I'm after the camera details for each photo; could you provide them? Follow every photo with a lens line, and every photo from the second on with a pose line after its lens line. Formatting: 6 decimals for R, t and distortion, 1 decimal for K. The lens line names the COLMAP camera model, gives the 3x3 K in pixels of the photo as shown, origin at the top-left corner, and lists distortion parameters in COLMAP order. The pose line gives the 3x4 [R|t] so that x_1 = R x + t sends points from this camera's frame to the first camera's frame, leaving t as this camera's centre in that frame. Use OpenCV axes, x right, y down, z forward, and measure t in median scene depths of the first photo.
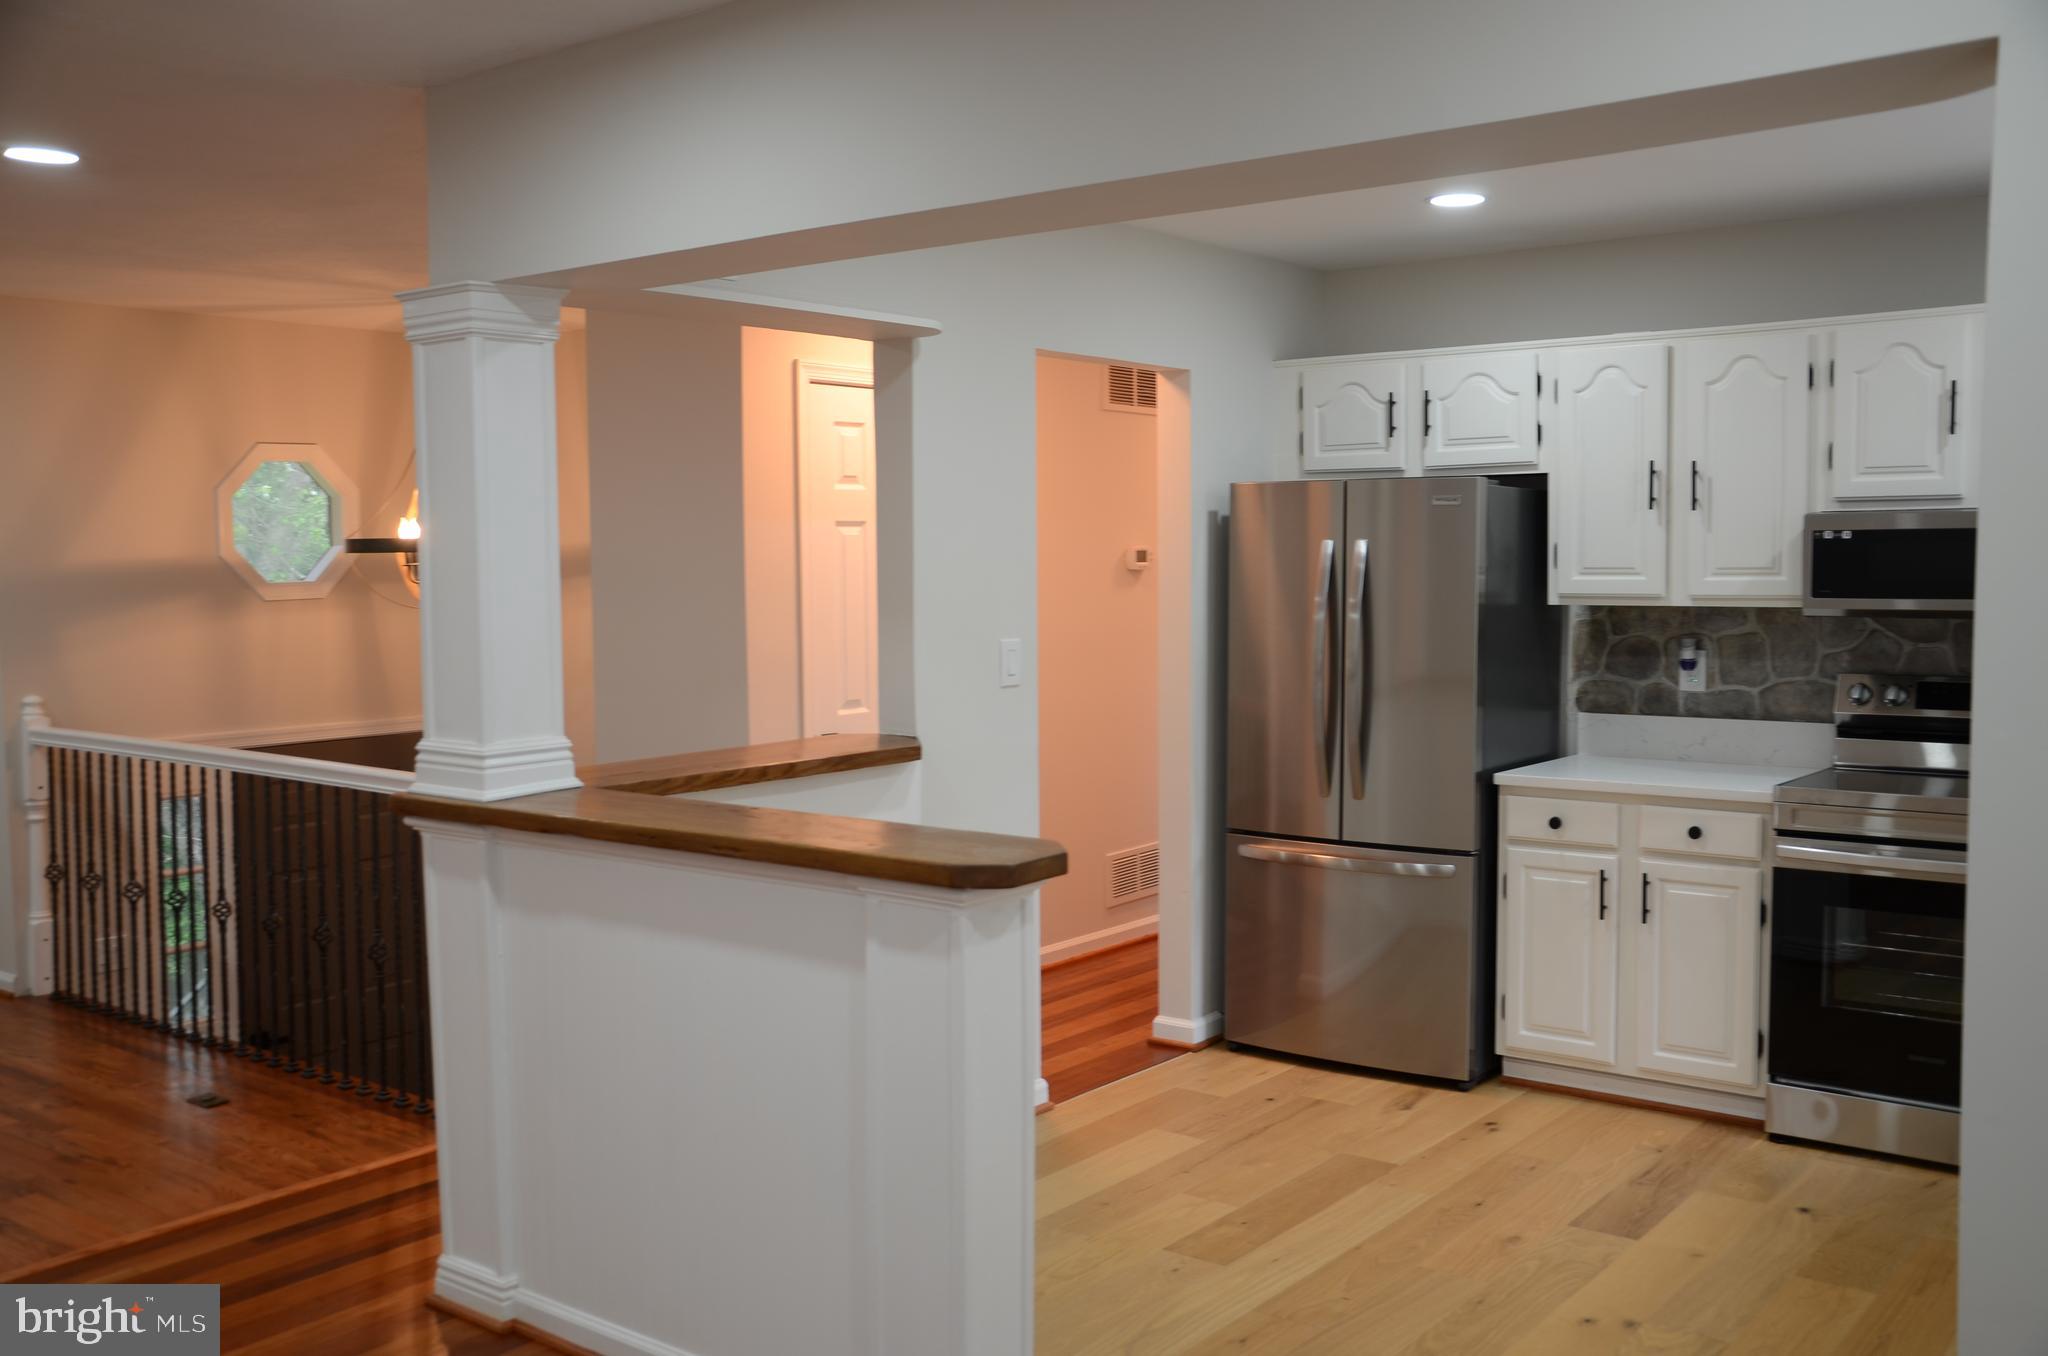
lens RADIAL K [[1865.5, 0, 1032.1], [0, 1865.5, 693.8], [0, 0, 1]] dist [-0.039243, 0.000000]
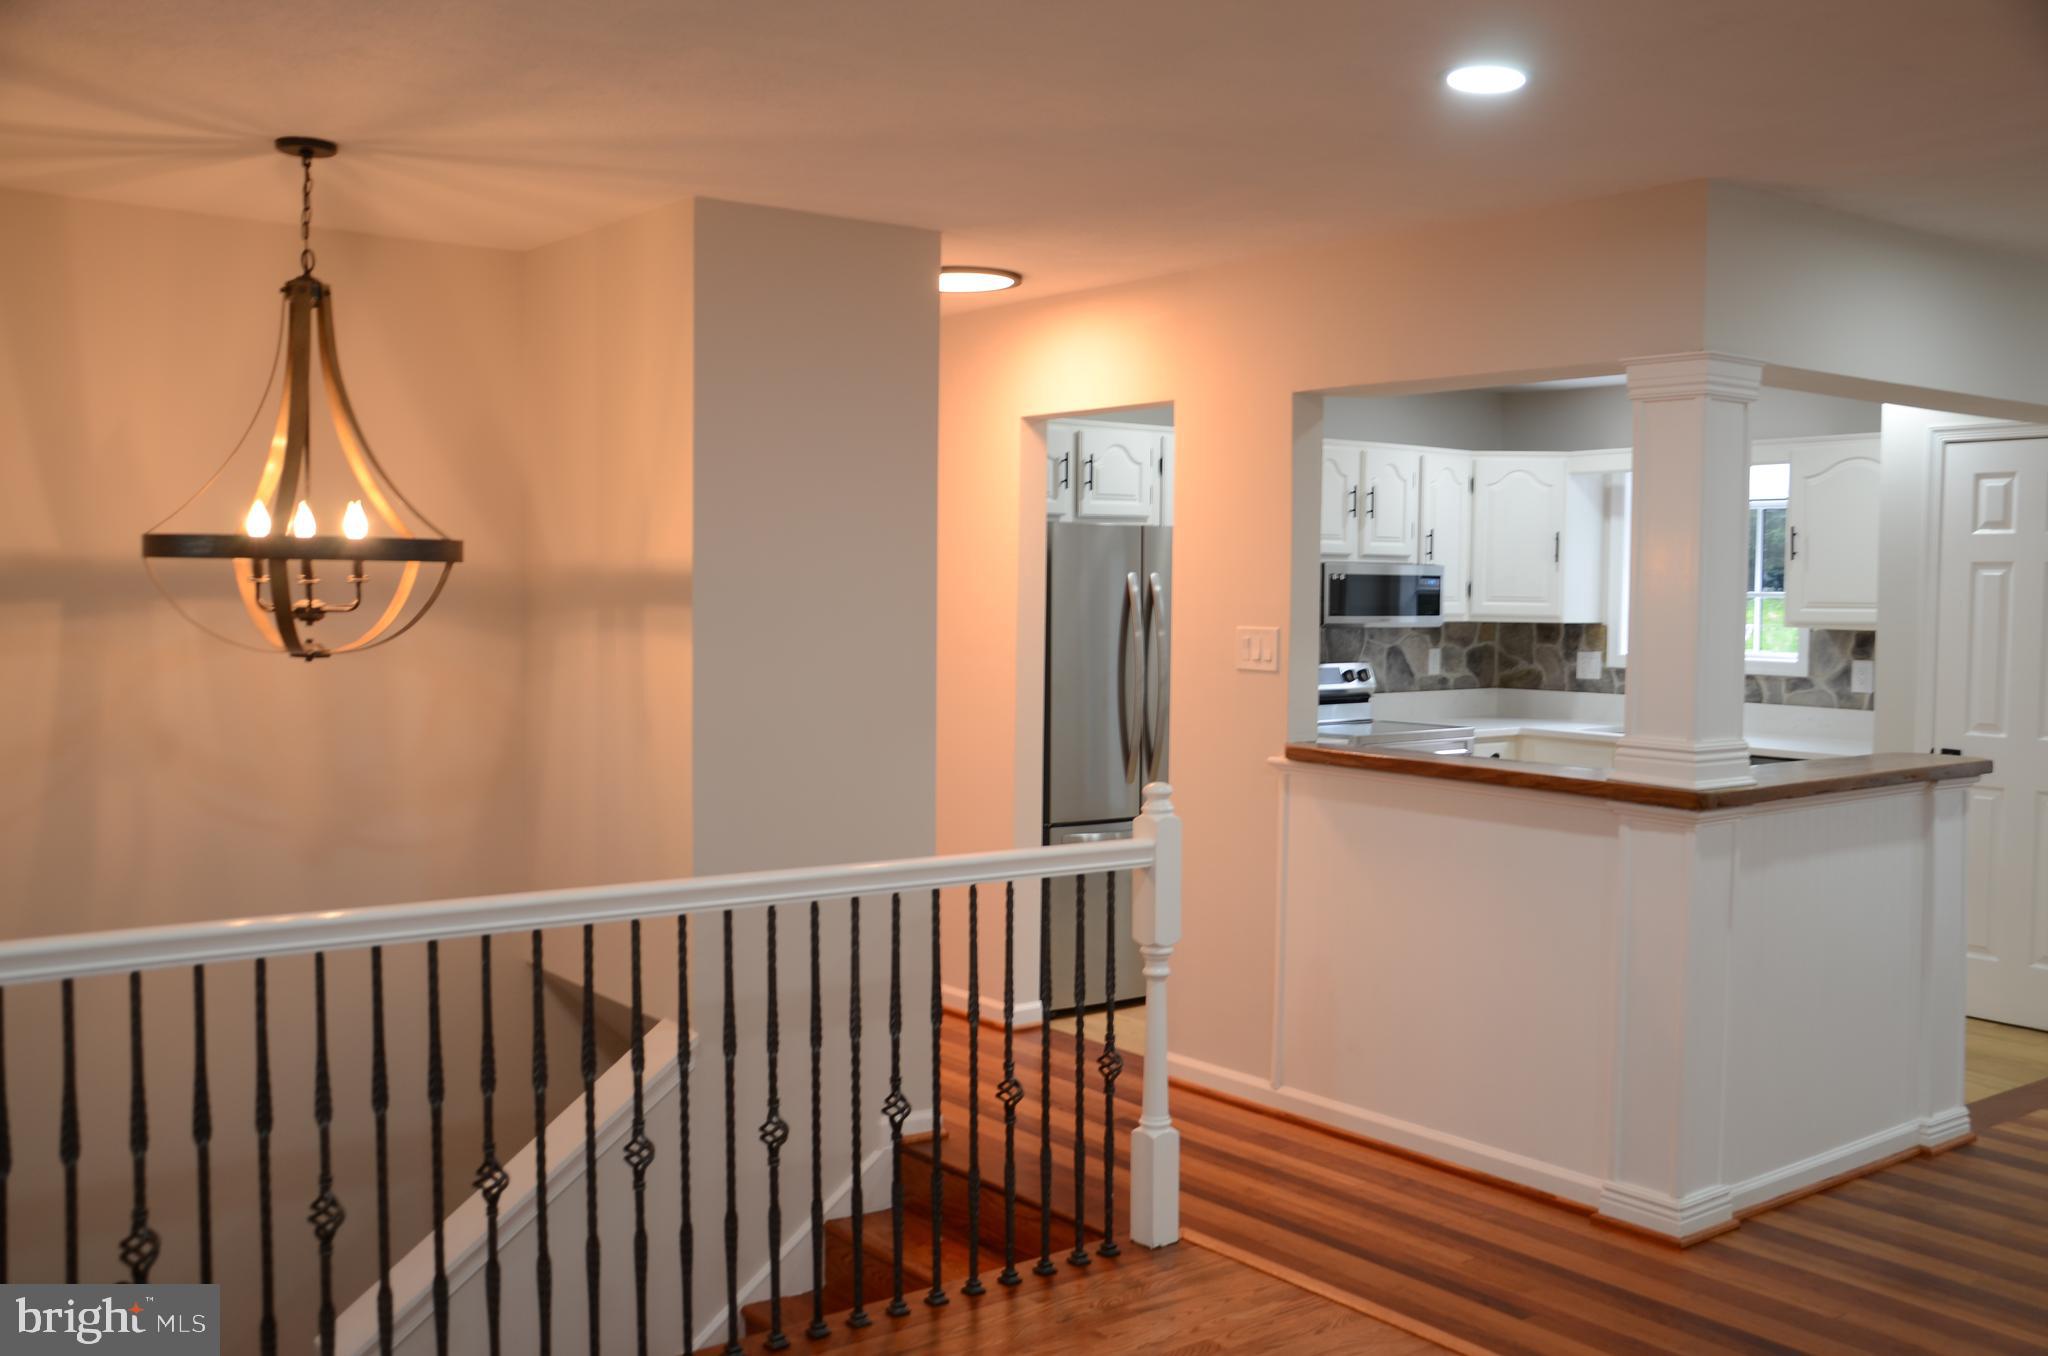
lens RADIAL K [[1865.5, 0, 1043.2], [0, 1865.5, 689.1], [0, 0, 1]] dist [-0.039243, 0.000000]
pose [[0.238451, -0.042464, 0.970226, -0.985298], [0.063001, 0.997616, 0.028179, -0.041895], [-0.969109, 0.054406, 0.240558, 0.719241]]
